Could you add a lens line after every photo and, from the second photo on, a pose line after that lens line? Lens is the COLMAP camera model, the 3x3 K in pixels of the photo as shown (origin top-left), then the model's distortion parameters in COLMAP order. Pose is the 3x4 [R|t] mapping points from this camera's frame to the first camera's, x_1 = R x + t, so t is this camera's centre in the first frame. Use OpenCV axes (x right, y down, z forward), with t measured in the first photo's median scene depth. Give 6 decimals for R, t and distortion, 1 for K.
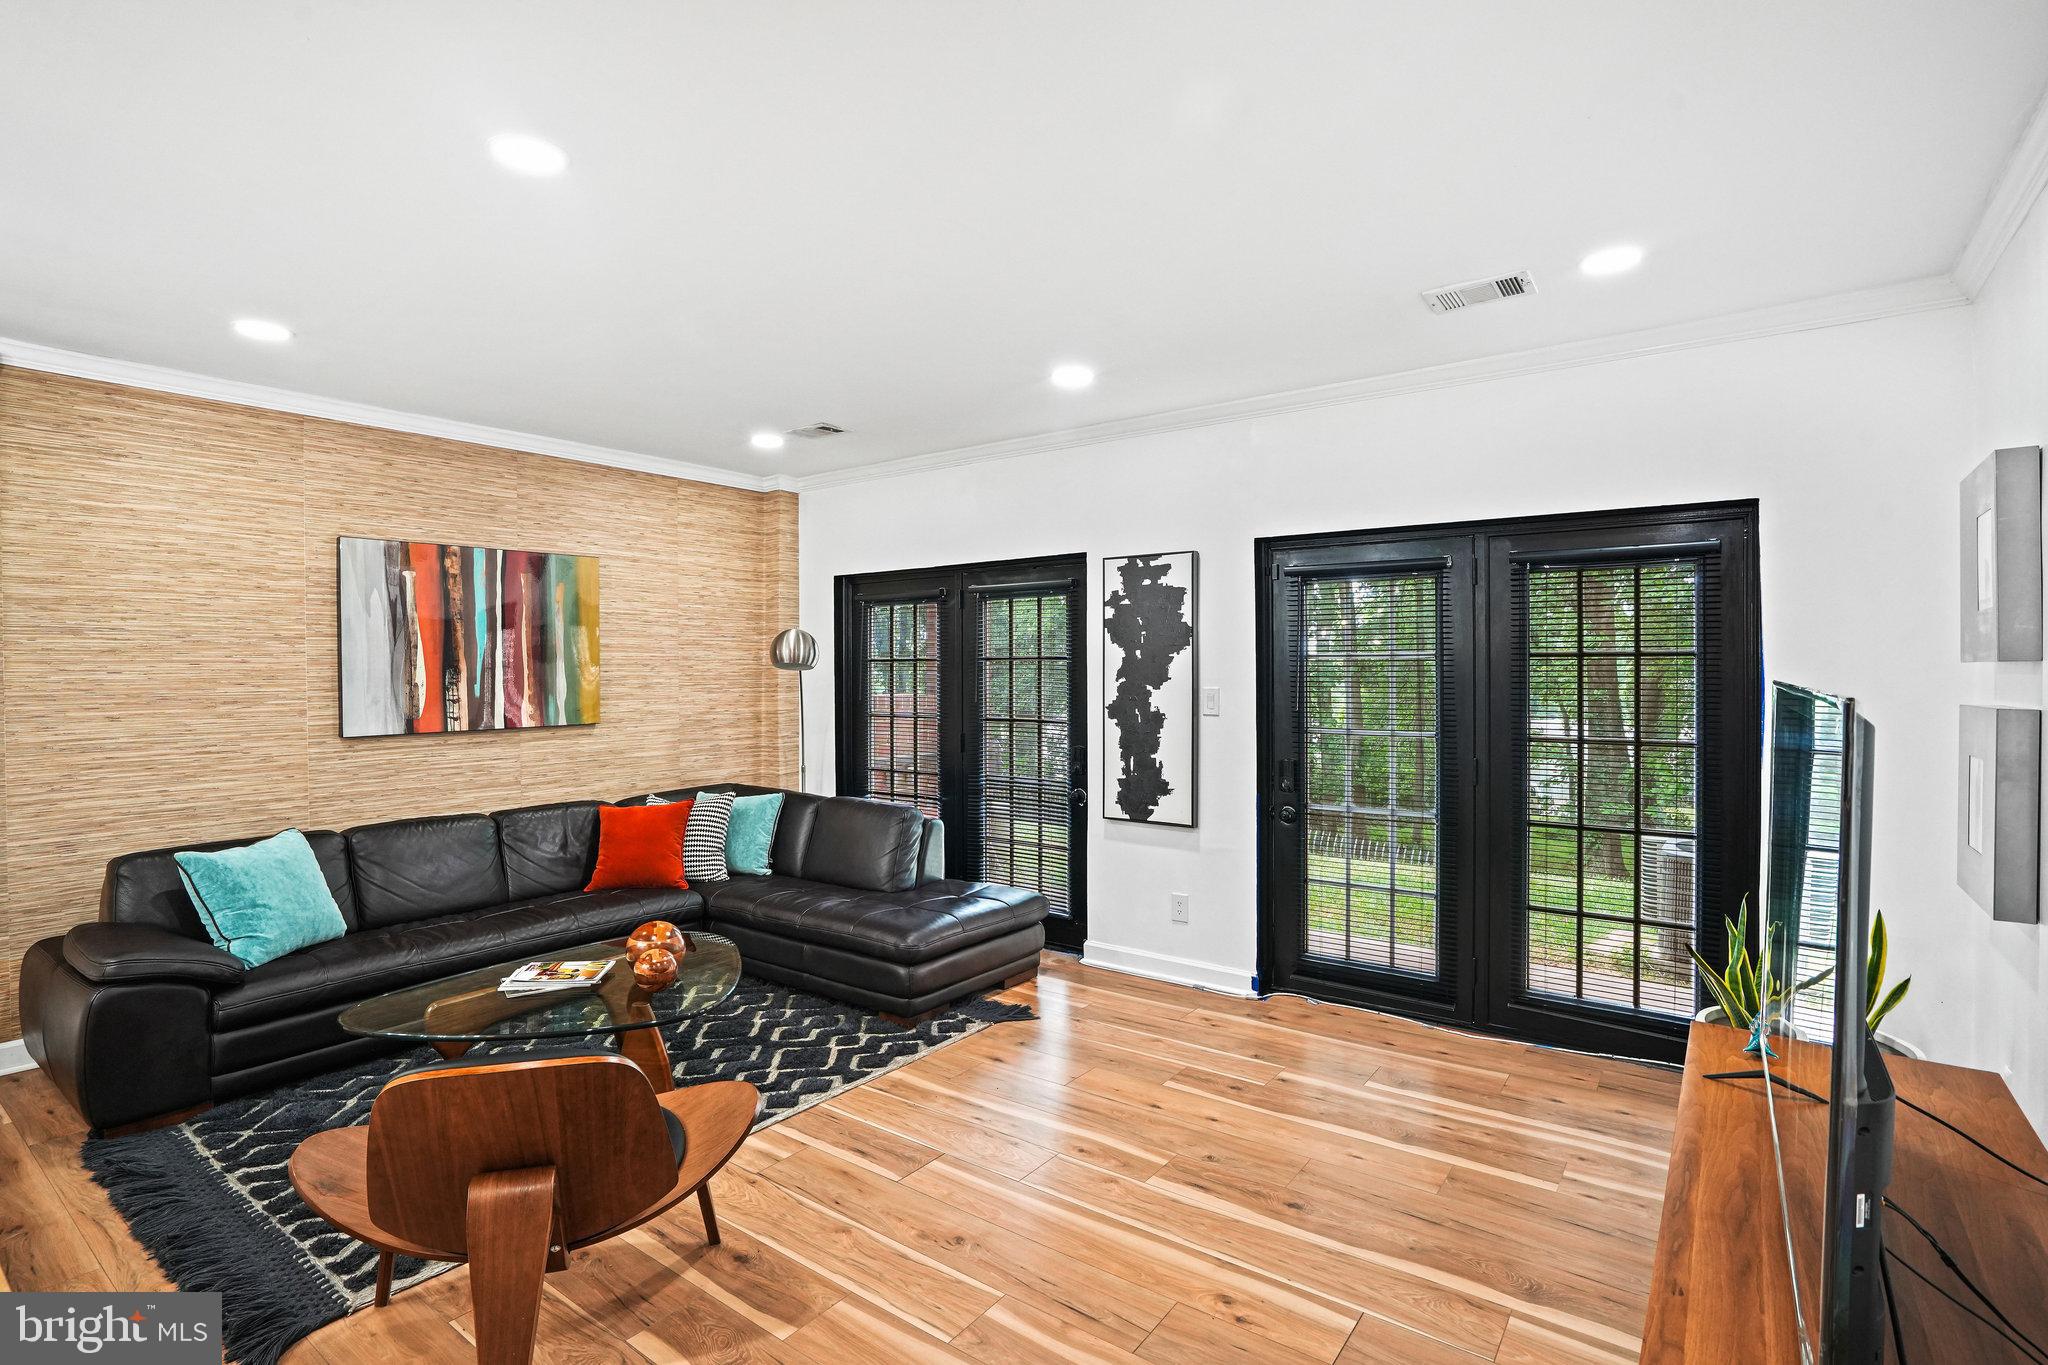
lens RADIAL K [[989.7, 0, 1014.6], [0, 989.7, 667.1], [0, 0, 1]] dist [-0.052149, 0.024734]
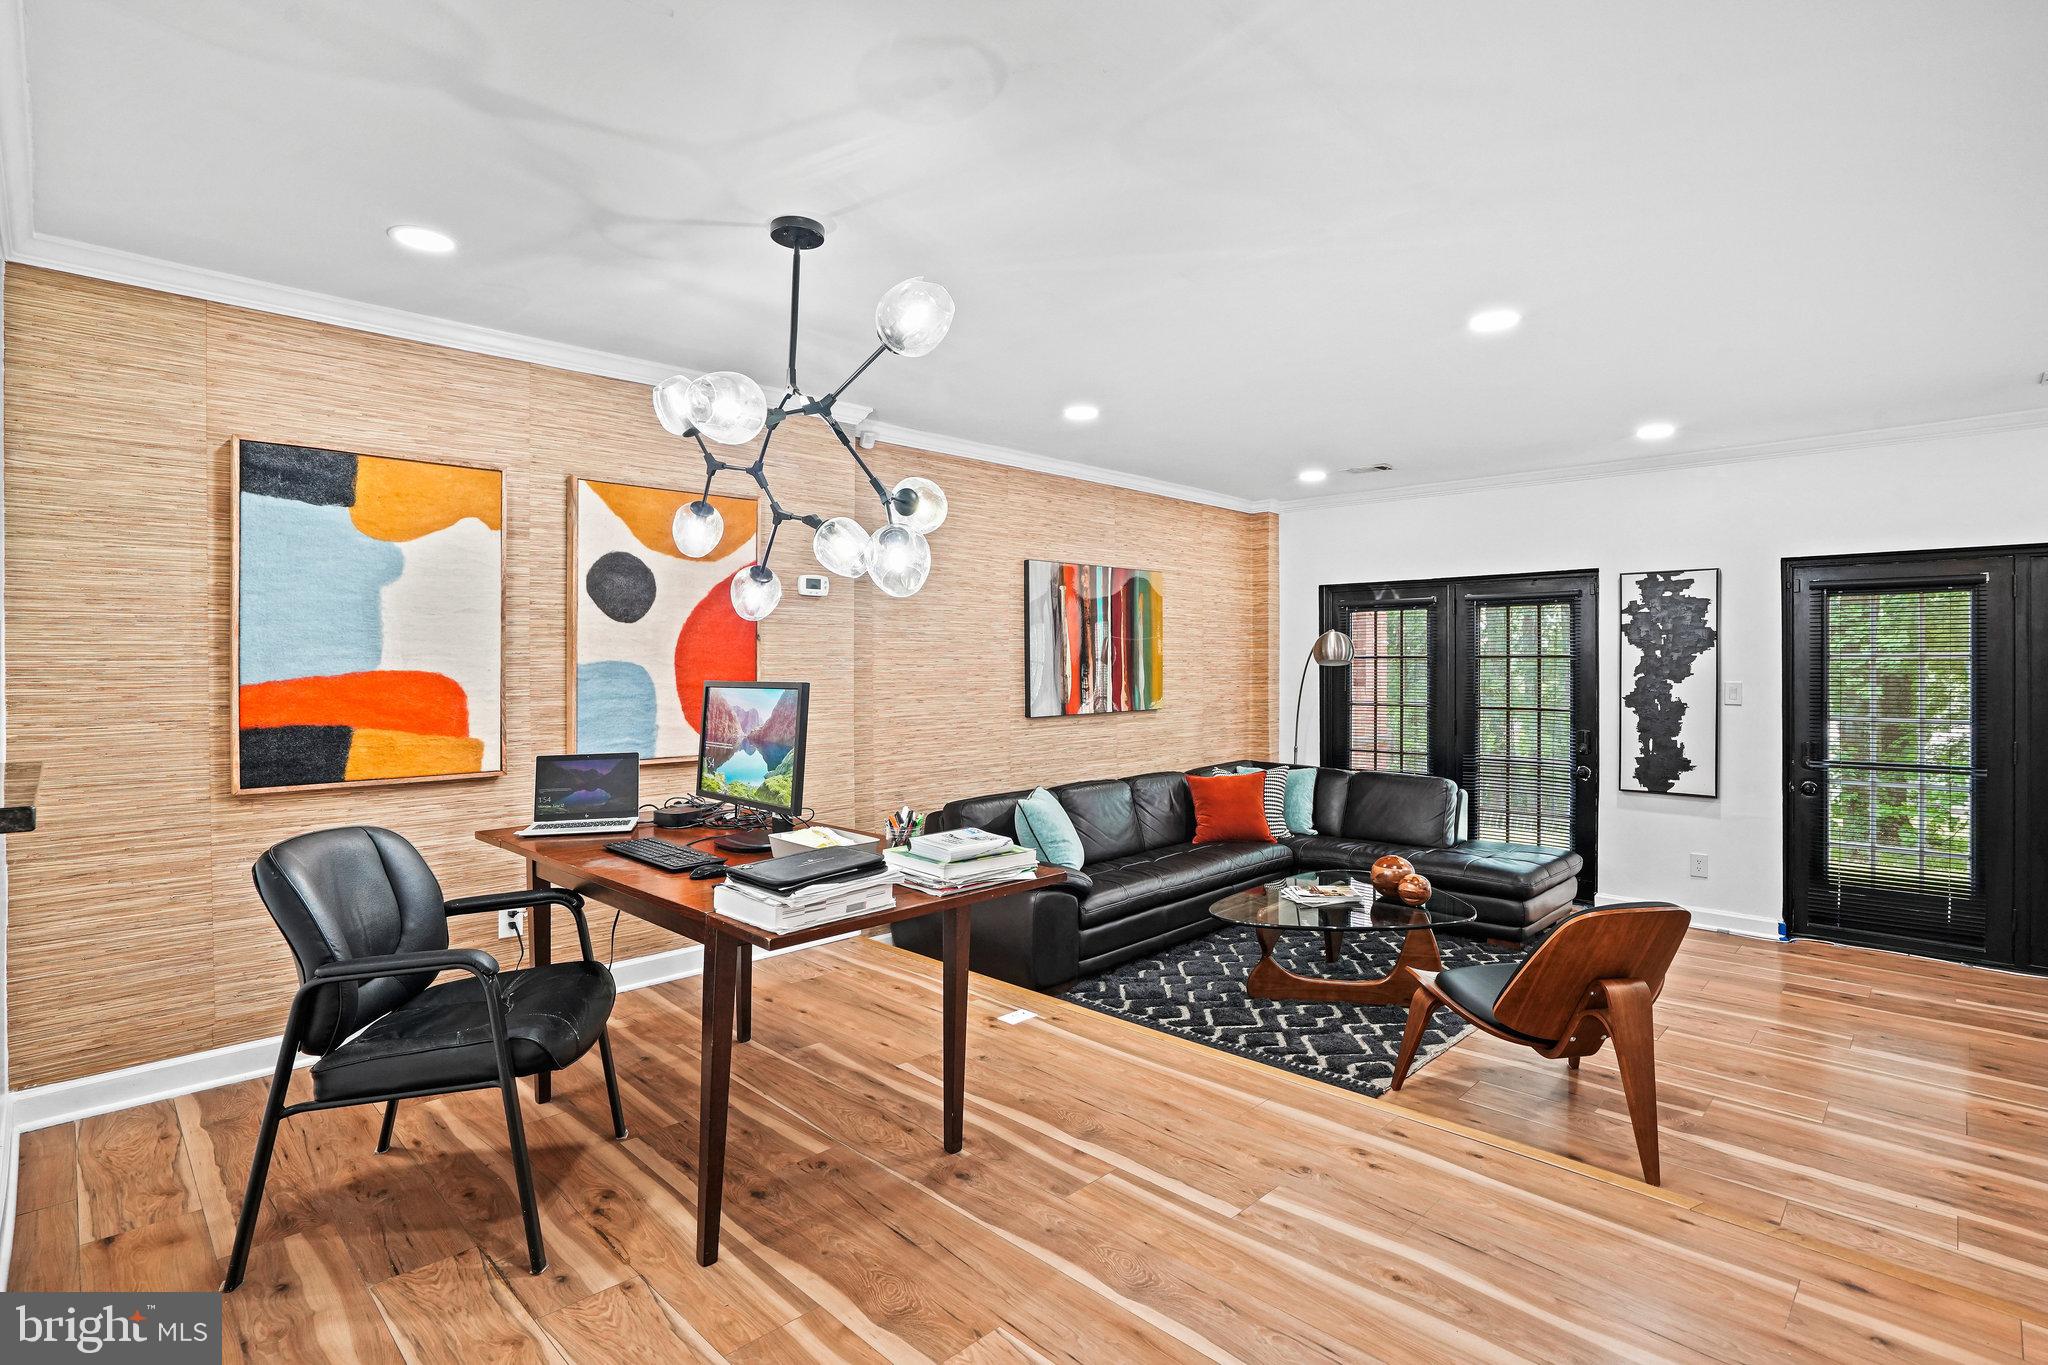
lens RADIAL K [[996.8, 0, 1021.6], [0, 996.8, 662.3], [0, 0, 1]] dist [-0.065218, 0.030730]
pose [[0.991314, 0.003935, -0.131458, -0.488669], [-0.003701, 0.999991, 0.002021, -0.002173], [0.131464, -0.001517, 0.991320, -0.276316]]
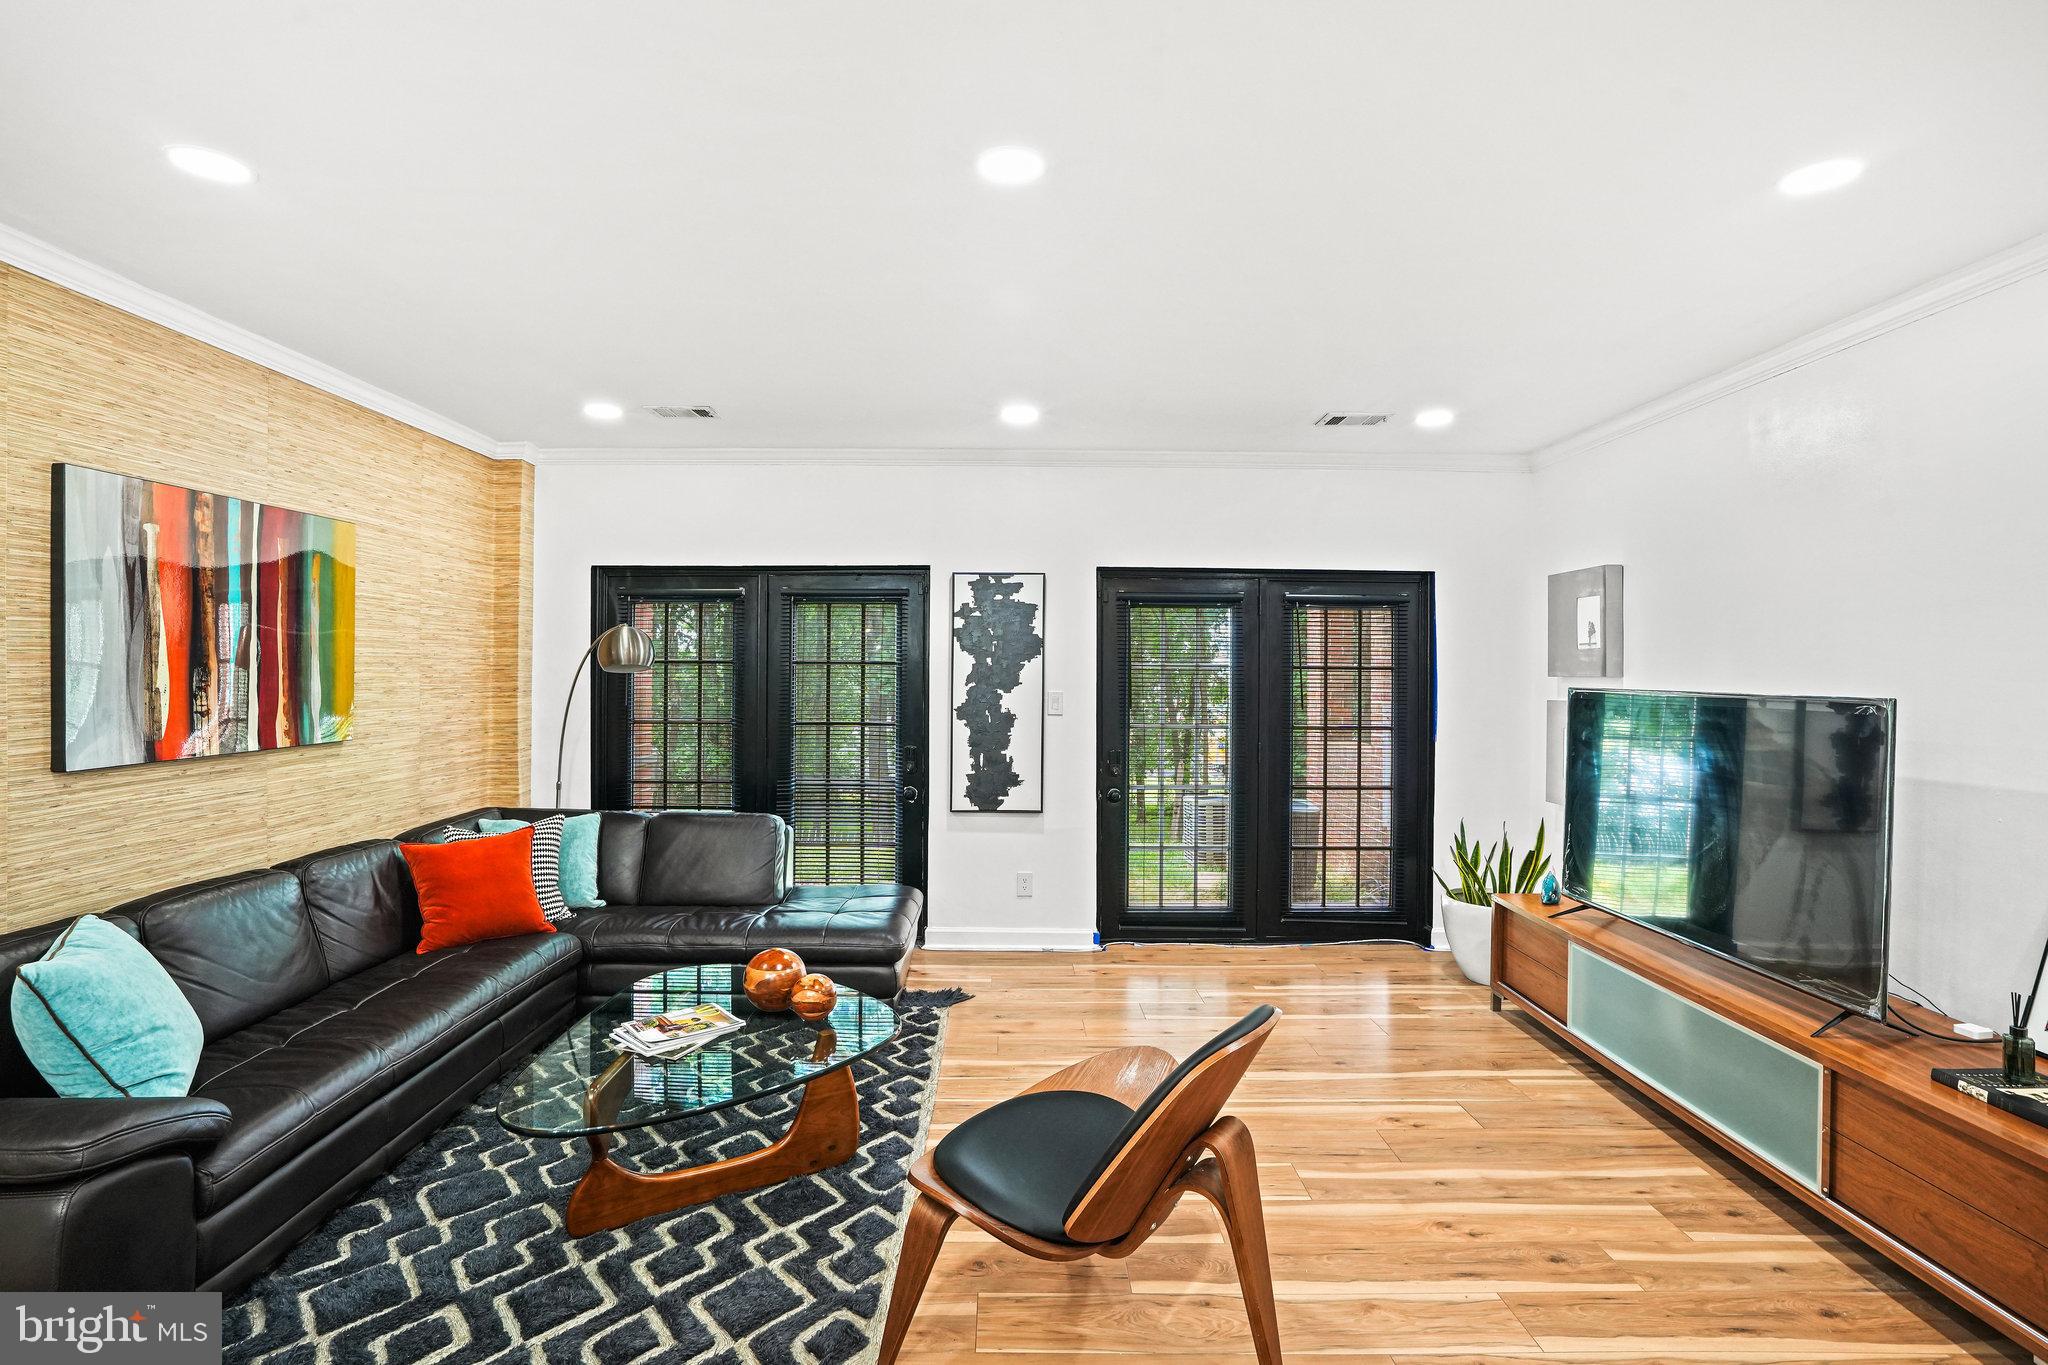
lens RADIAL K [[989.7, 0, 1014.6], [0, 989.7, 667.1], [0, 0, 1]] dist [-0.052149, 0.024734]
pose [[0.798827, 0.011532, 0.601450, -0.526062], [-0.010660, 0.999931, -0.005015, -0.001343], [-0.601466, -0.002405, 0.798895, 0.092222]]
